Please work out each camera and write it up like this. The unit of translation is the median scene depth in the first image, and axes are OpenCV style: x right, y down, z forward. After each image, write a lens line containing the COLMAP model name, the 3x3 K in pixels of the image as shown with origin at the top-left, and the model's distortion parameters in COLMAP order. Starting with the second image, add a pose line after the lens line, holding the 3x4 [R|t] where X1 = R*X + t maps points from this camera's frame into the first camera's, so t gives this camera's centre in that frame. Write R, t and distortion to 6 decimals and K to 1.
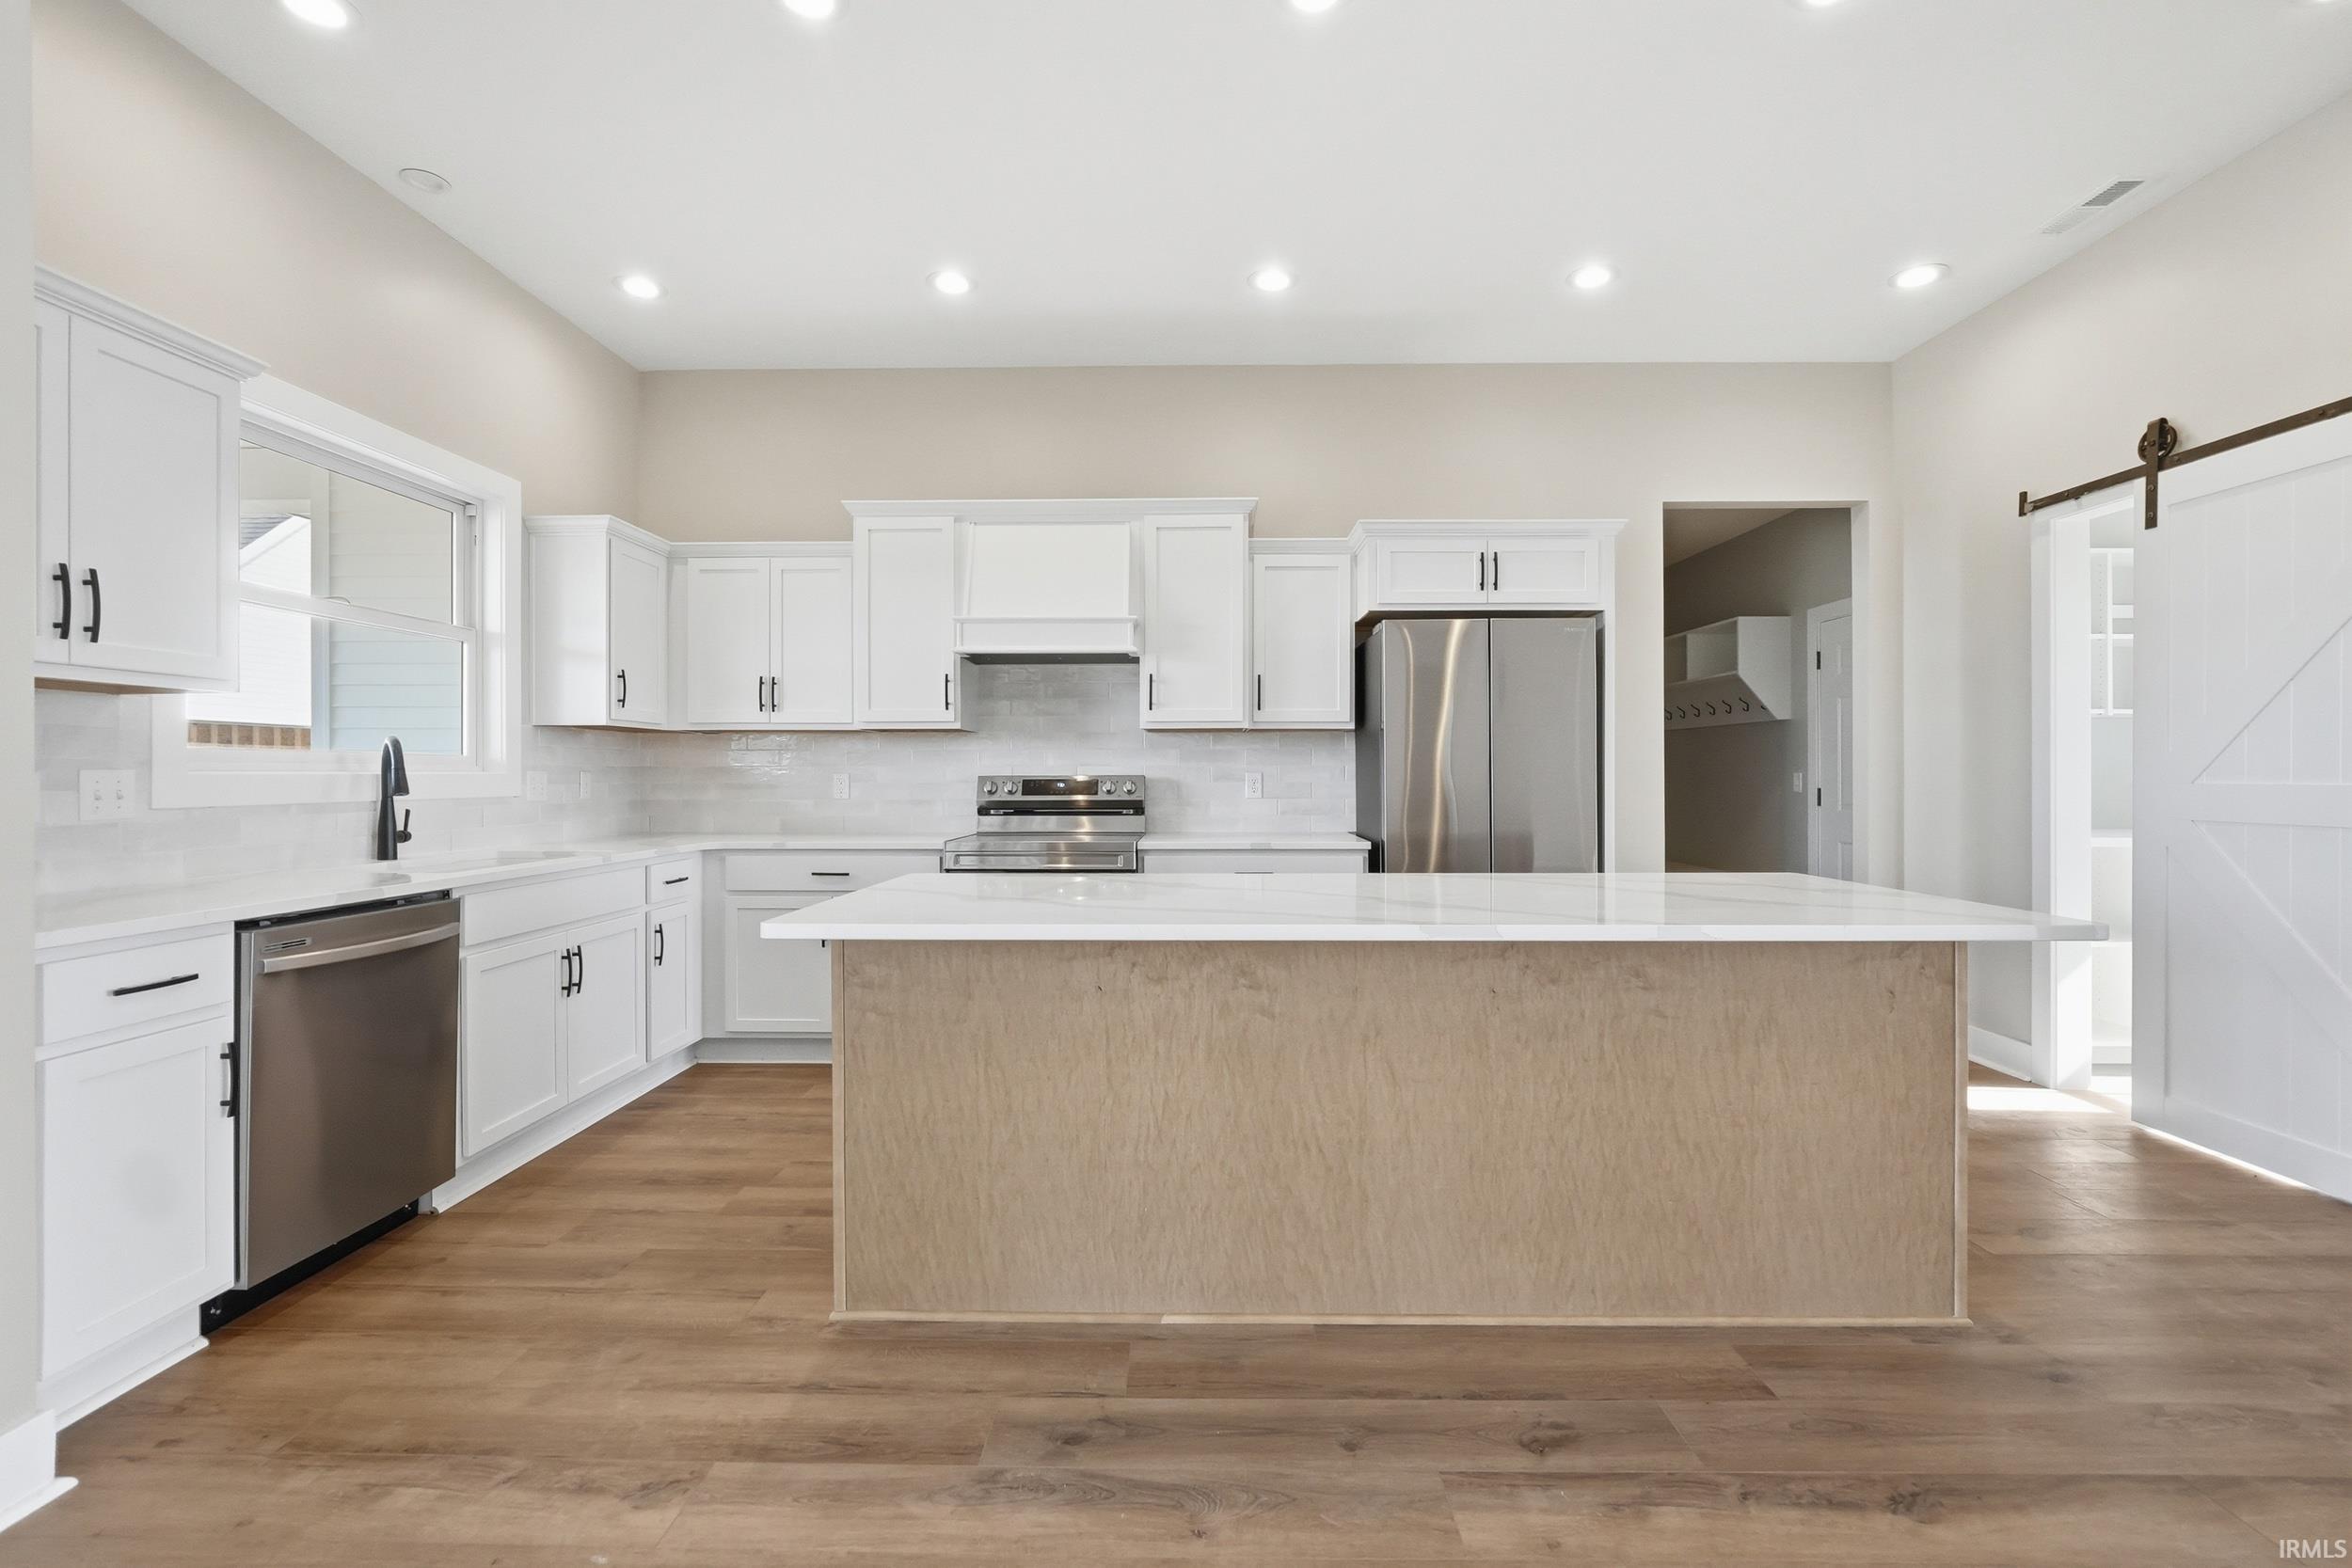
lens RADIAL K [[1006.2, 0, 1180.8], [0, 1006.2, 773.0], [0, 0, 1]] dist [-0.010957, 0.000803]
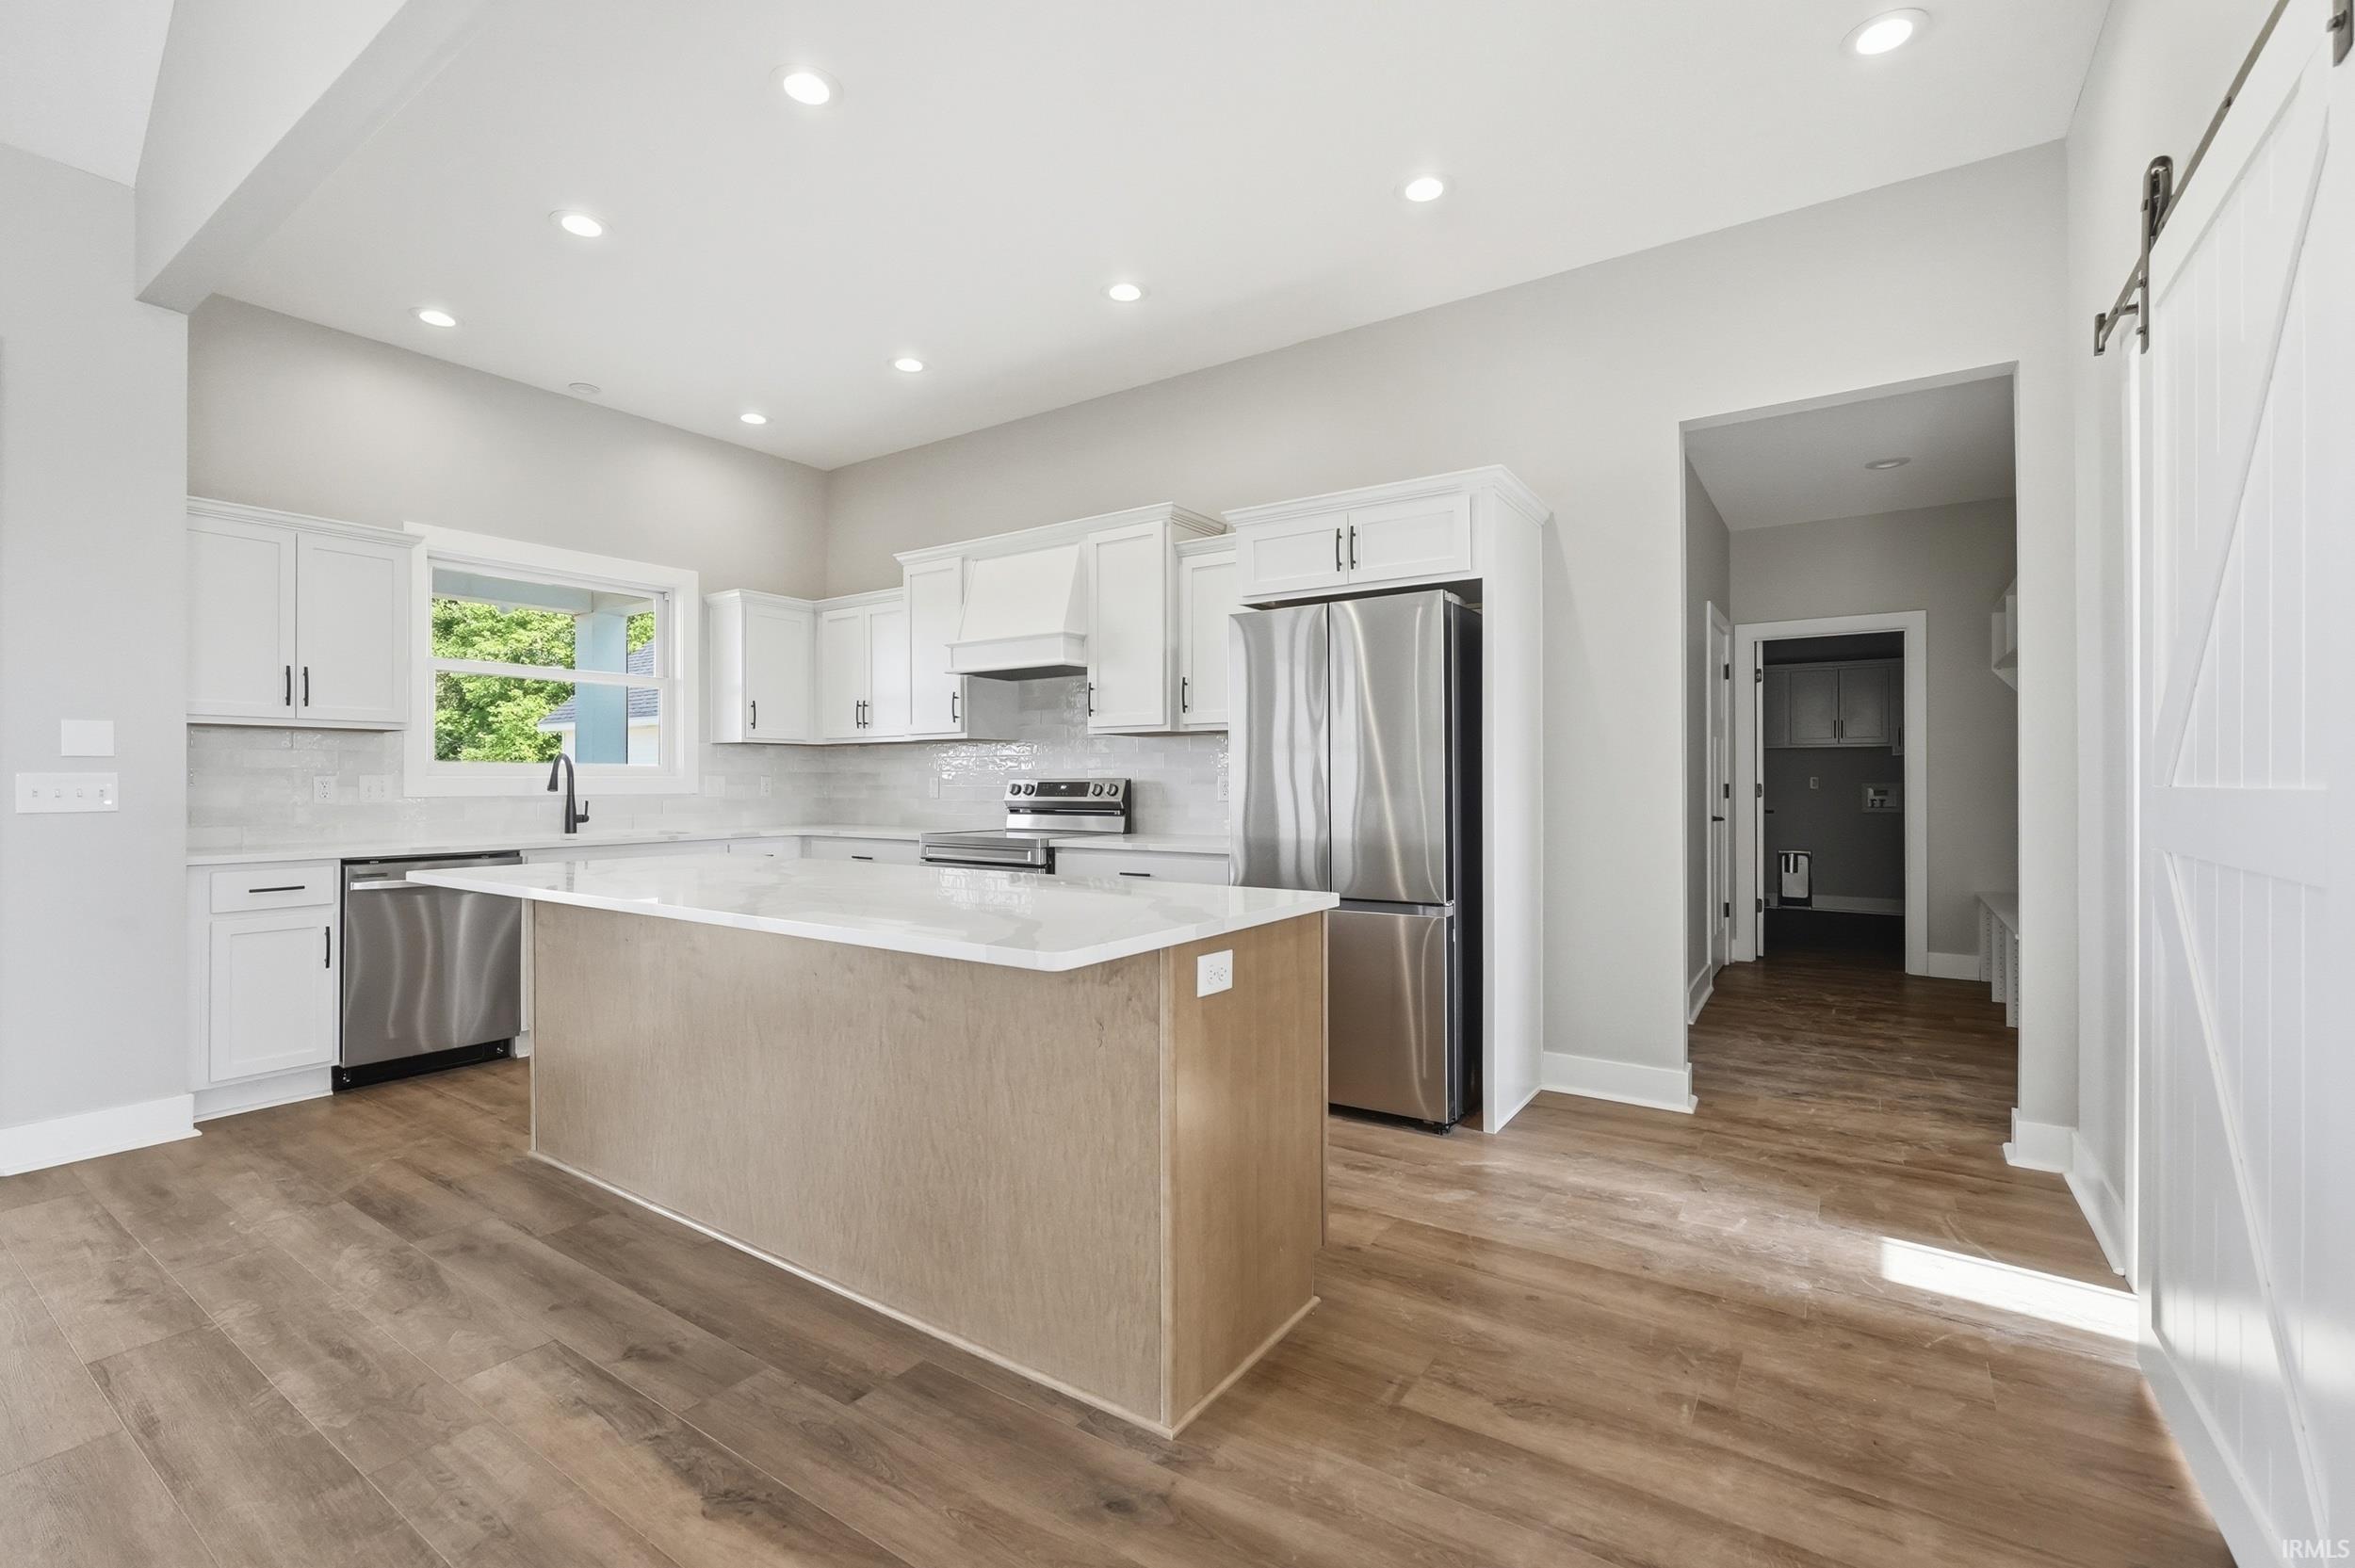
lens RADIAL K [[1023.7, 0, 1184.5], [0, 1023.7, 777.1], [0, 0, 1]] dist [-0.016454, 0.006844]
pose [[0.835831, -0.002497, -0.548980, 0.848008], [0.000928, 0.999995, -0.003136, 0.006216], [0.548985, 0.002112, 0.835829, 0.202129]]
